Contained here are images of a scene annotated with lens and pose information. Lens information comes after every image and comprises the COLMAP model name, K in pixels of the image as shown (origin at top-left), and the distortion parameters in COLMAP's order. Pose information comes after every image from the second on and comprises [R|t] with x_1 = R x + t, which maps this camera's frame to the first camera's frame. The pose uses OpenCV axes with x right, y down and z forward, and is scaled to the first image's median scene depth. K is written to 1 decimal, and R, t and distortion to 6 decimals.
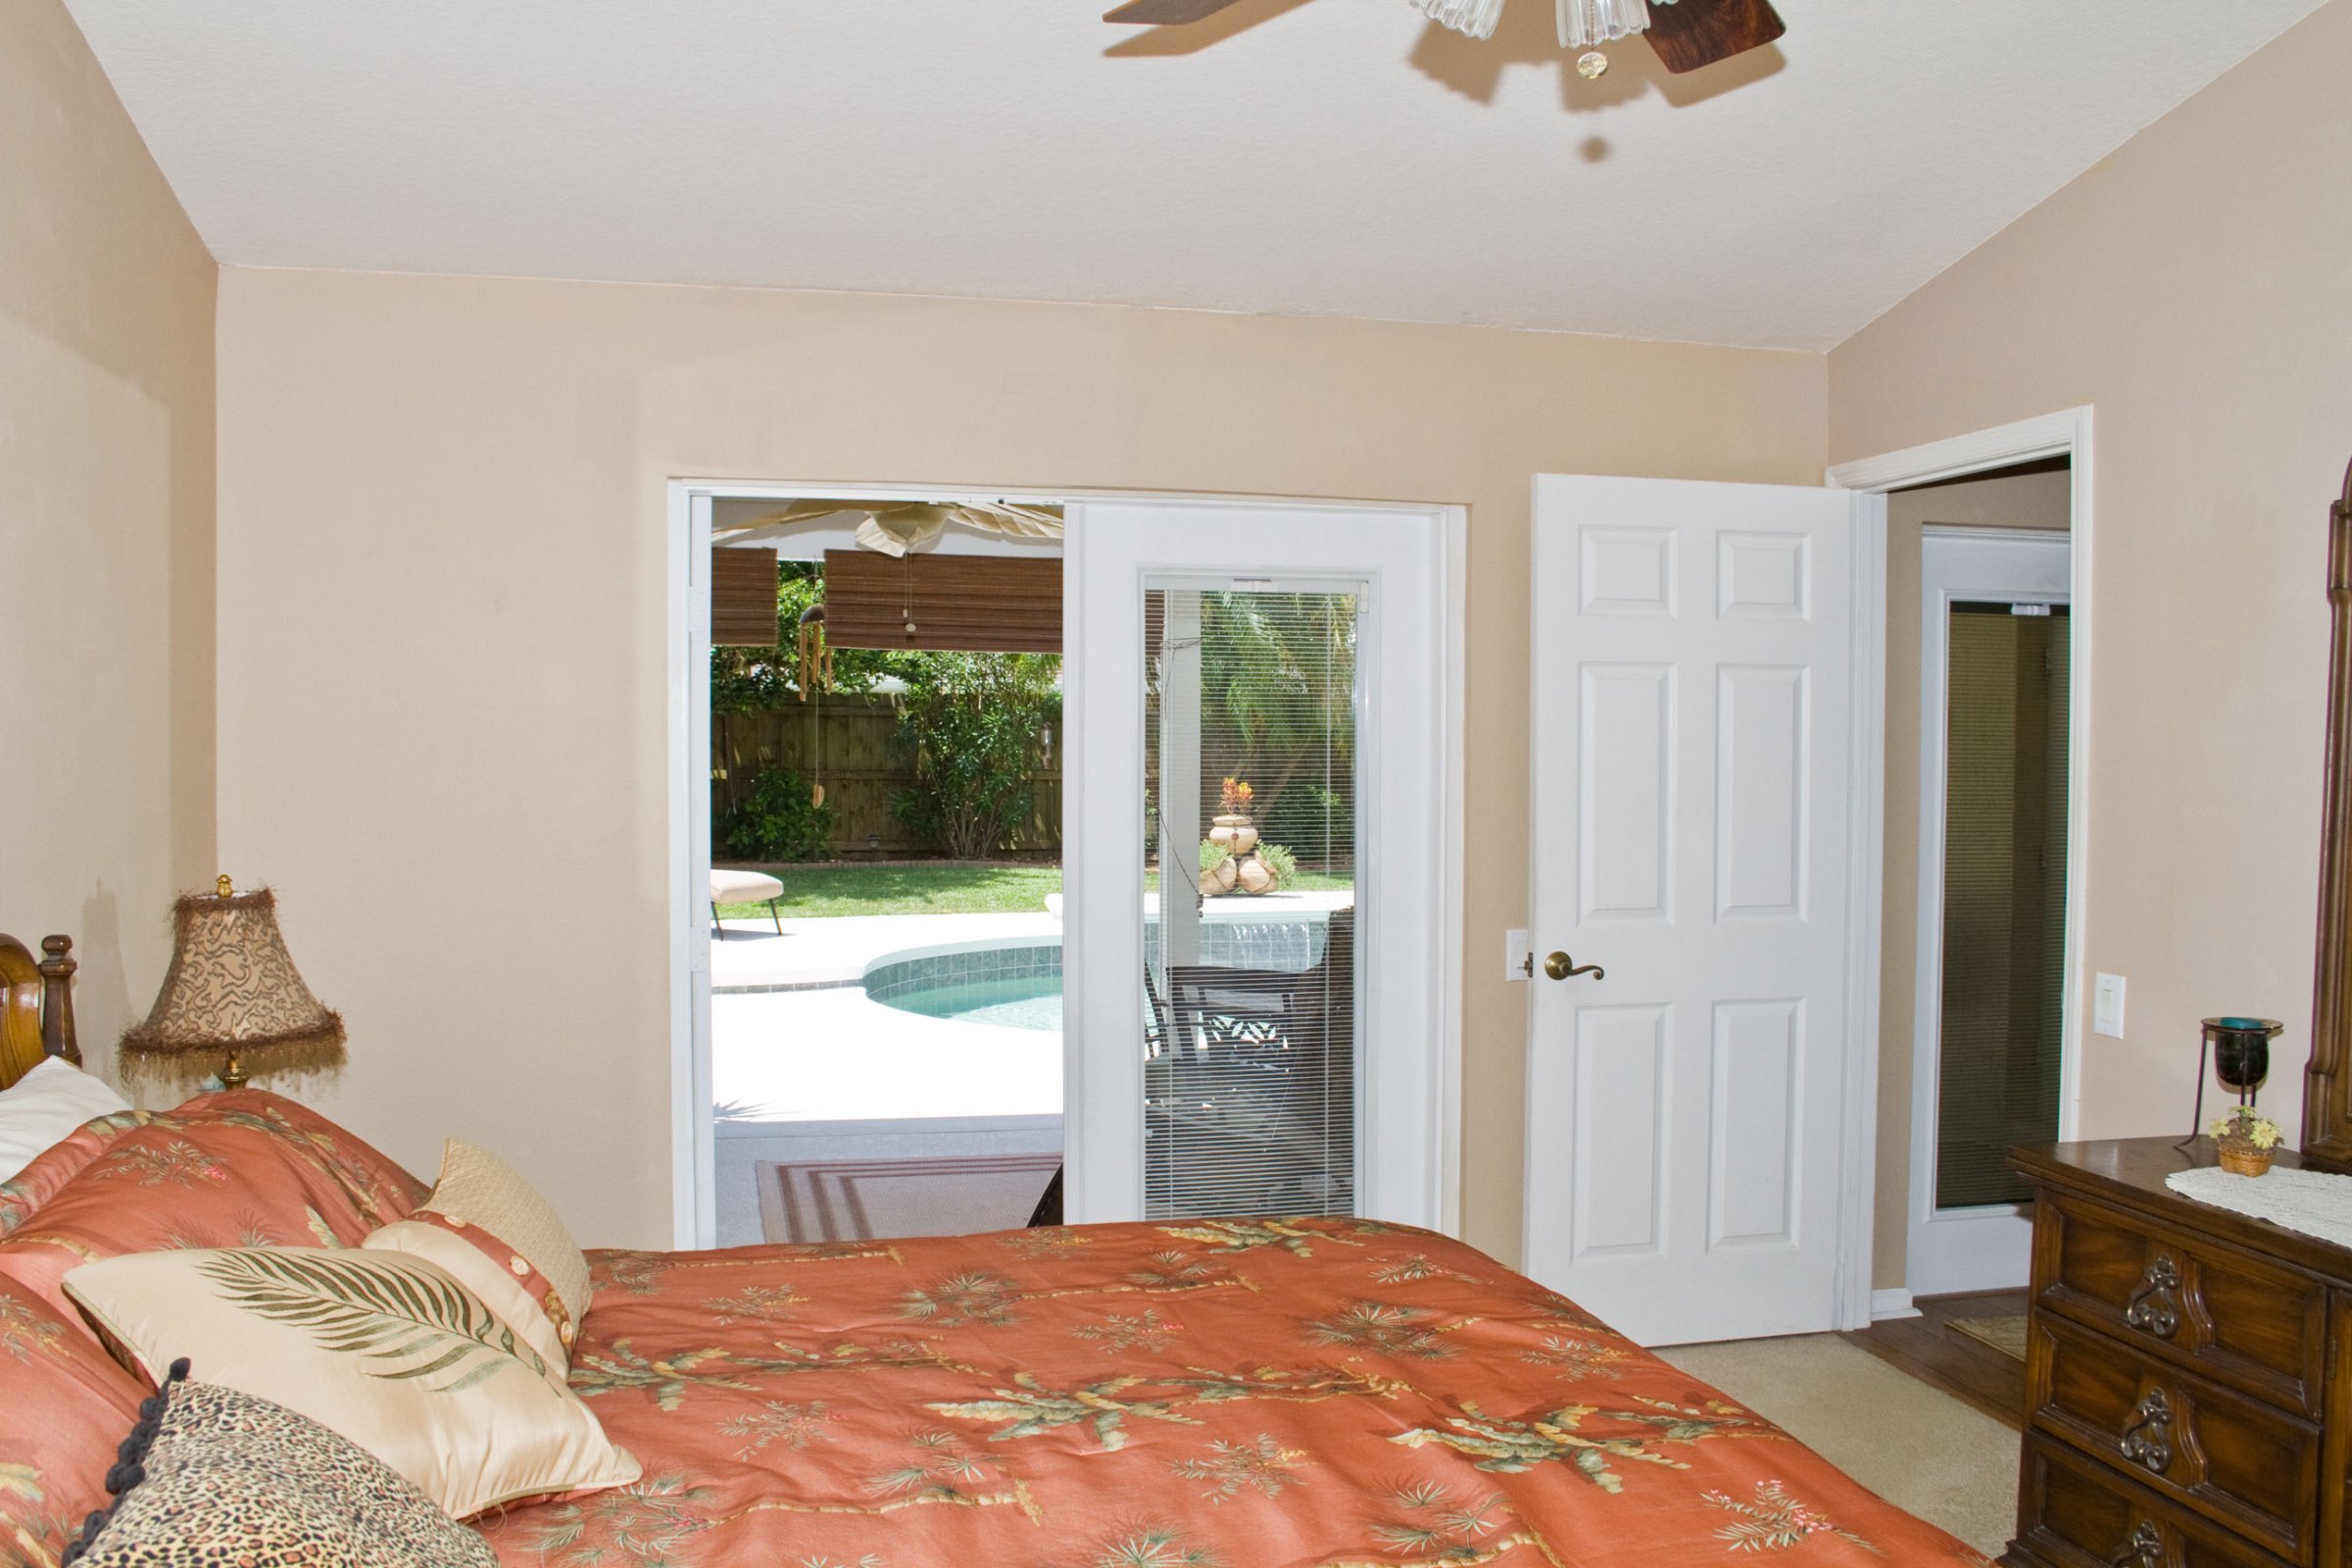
lens RADIAL K [[1934.3, 0, 1176.0], [0, 1934.3, 784.0], [0, 0, 1]] dist [-0.156137, 0.113193]
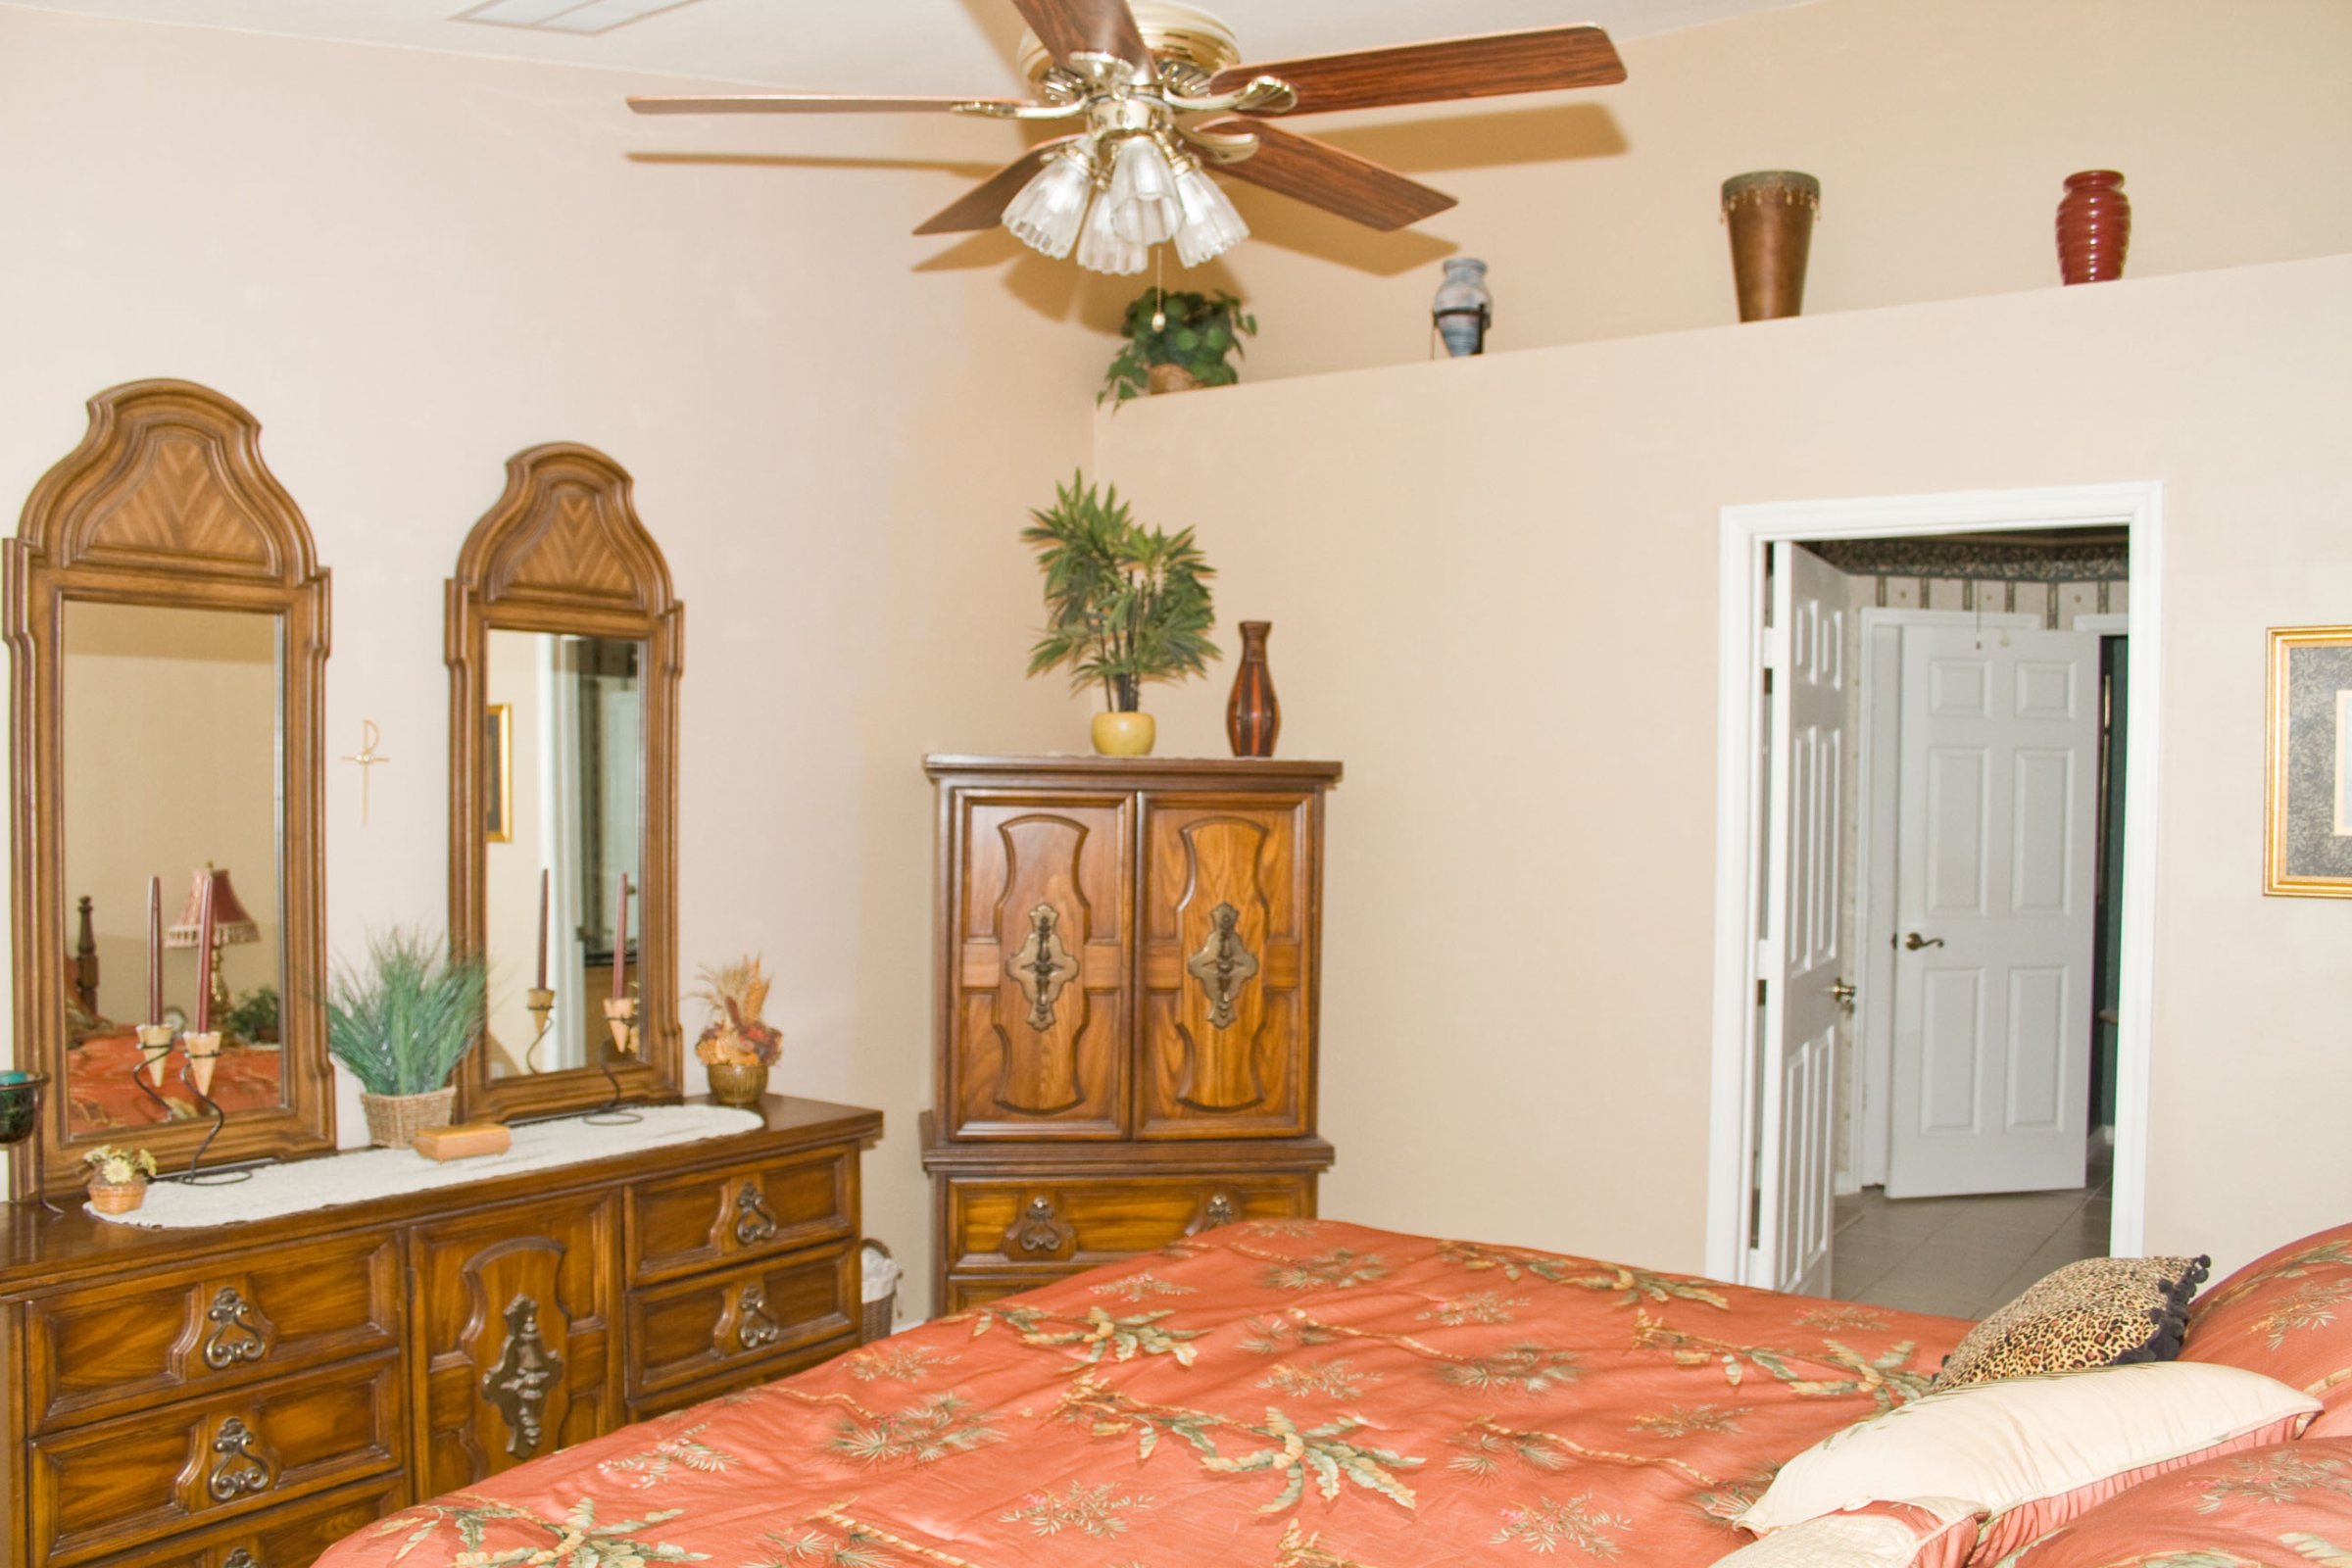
lens RADIAL K [[1934.3, 0, 1176.0], [0, 1934.3, 784.0], [0, 0, 1]] dist [-0.156137, 0.113193]
pose [[-0.638419, -0.023992, 0.769315, -0.640699], [0.008794, 0.999221, 0.038460, -0.062570], [-0.769639, 0.031319, -0.637711, 1.381544]]
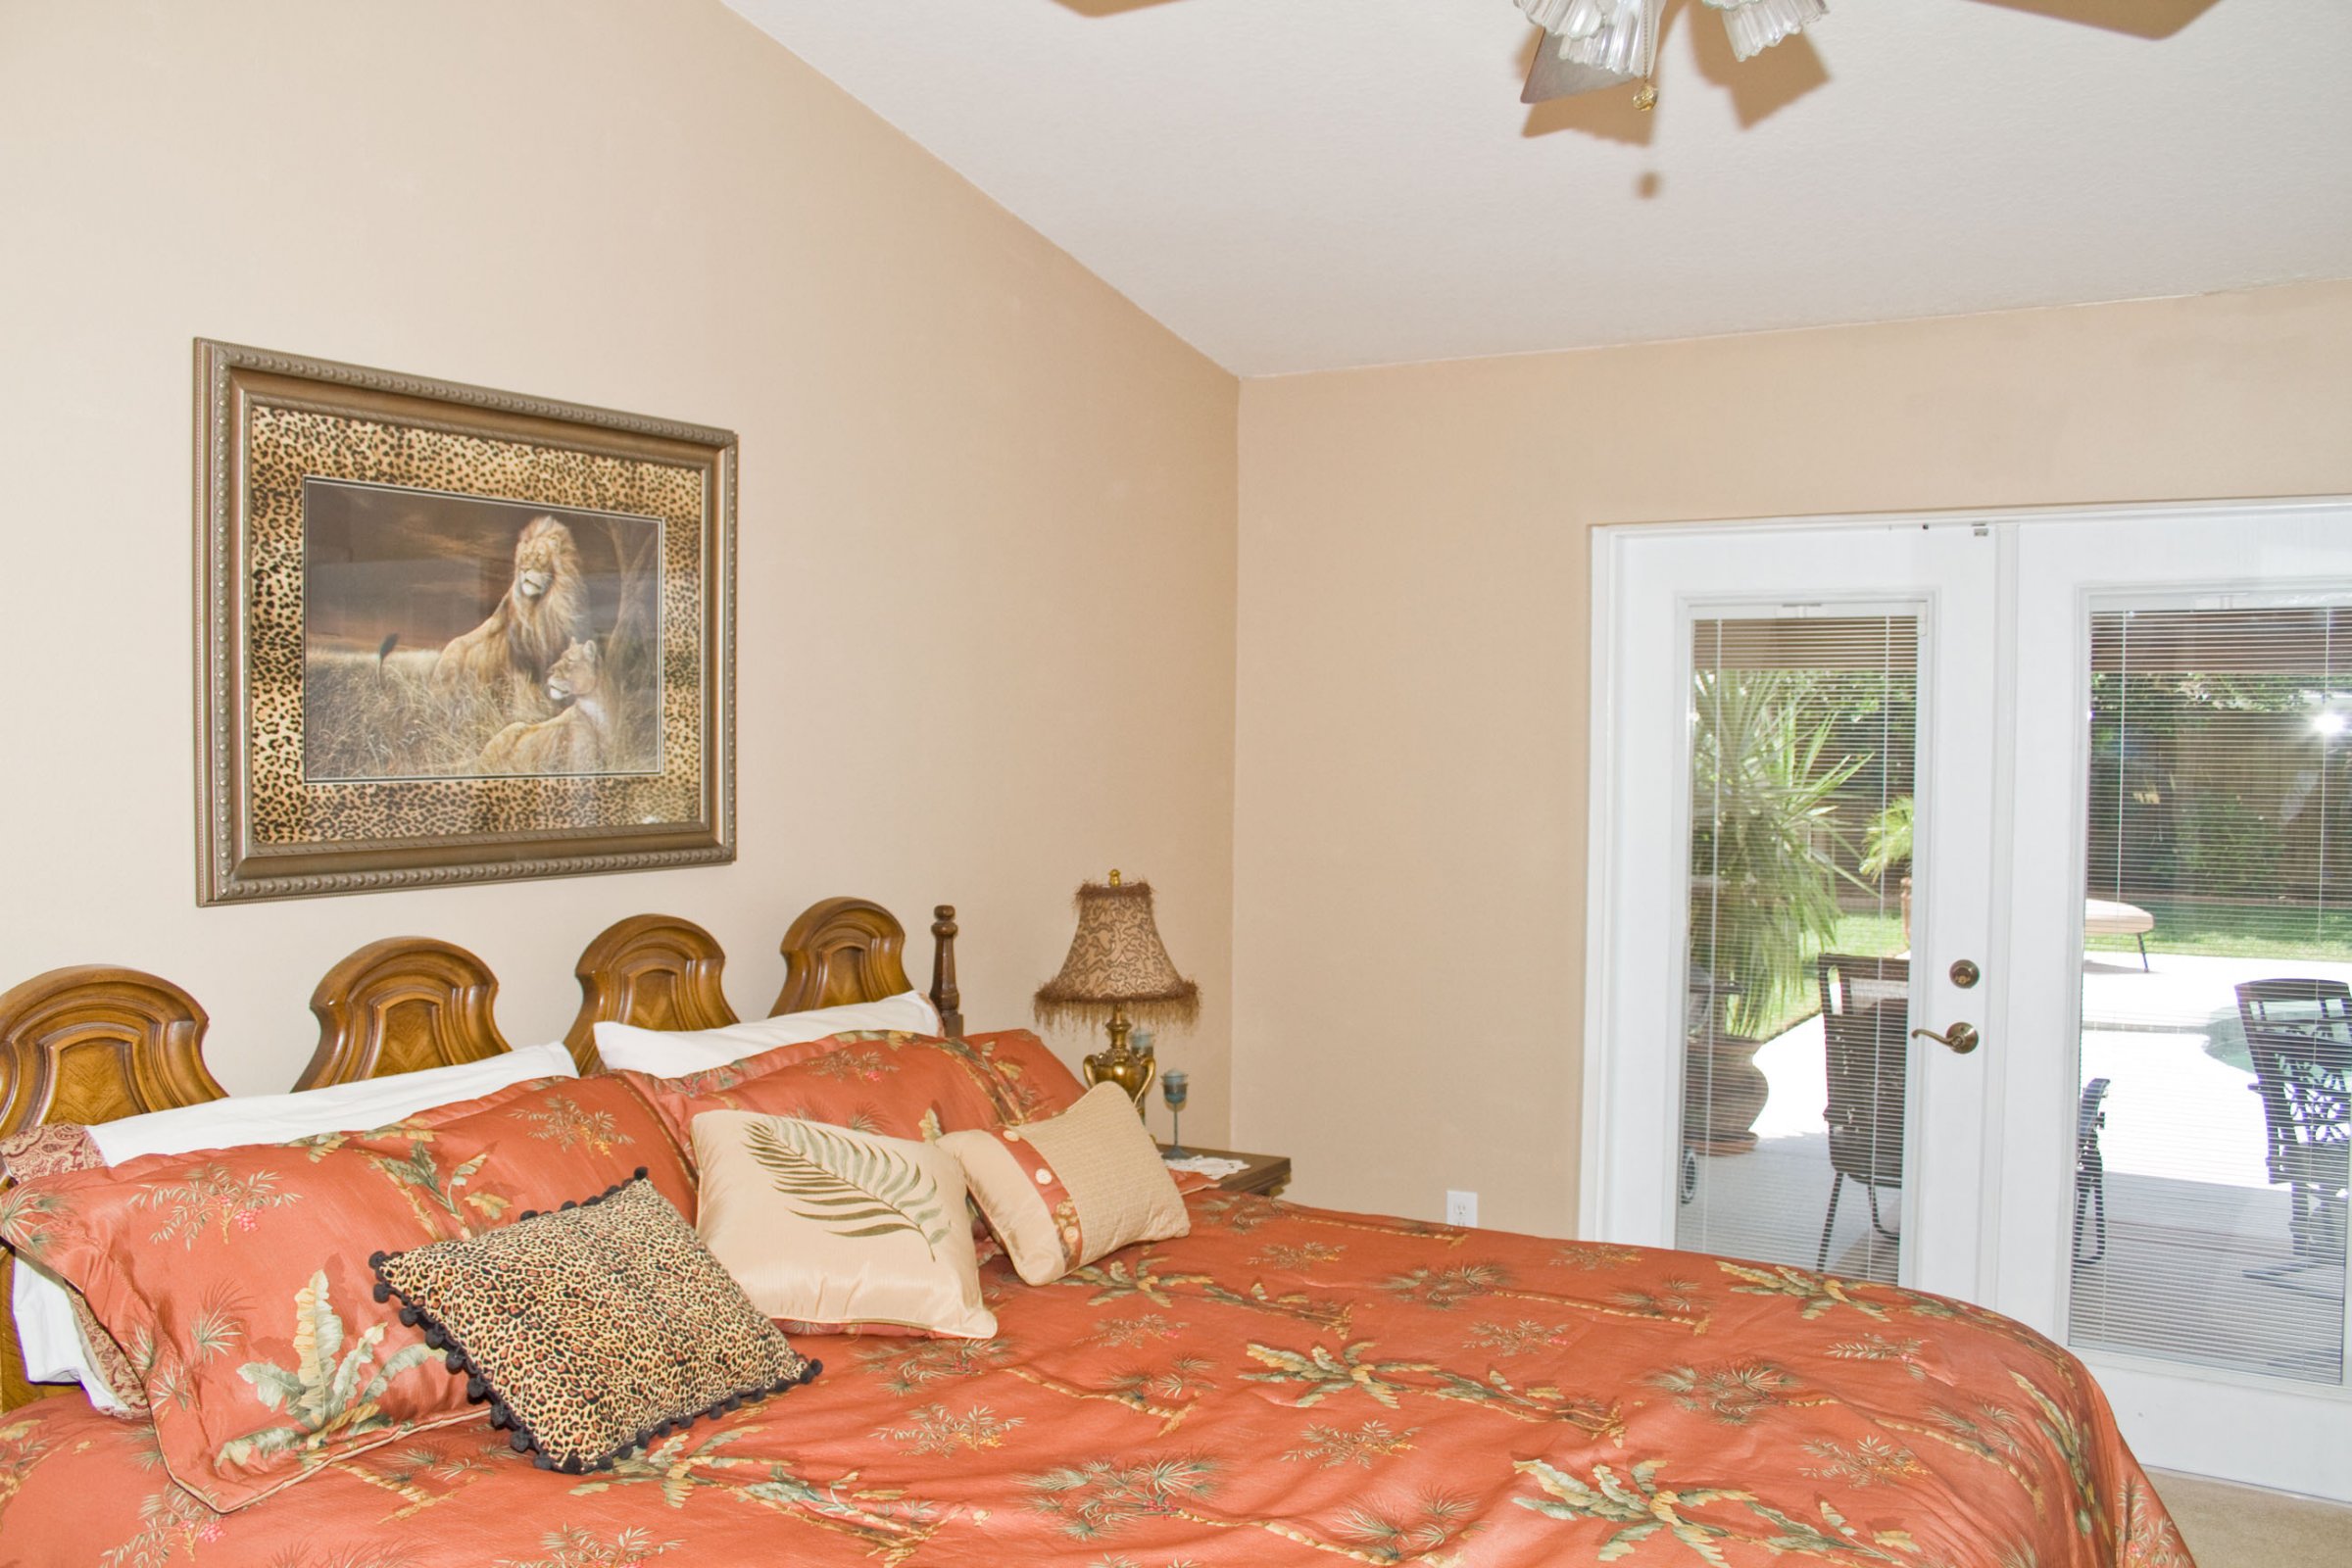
lens RADIAL K [[1934.3, 0, 1176.0], [0, 1934.3, 784.0], [0, 0, 1]] dist [-0.156137, 0.113193]
pose [[0.705843, 0.019279, -0.708106, 0.542875], [-0.025220, 0.999680, 0.002078, -0.016638], [0.707920, 0.016391, 0.706103, 0.105595]]
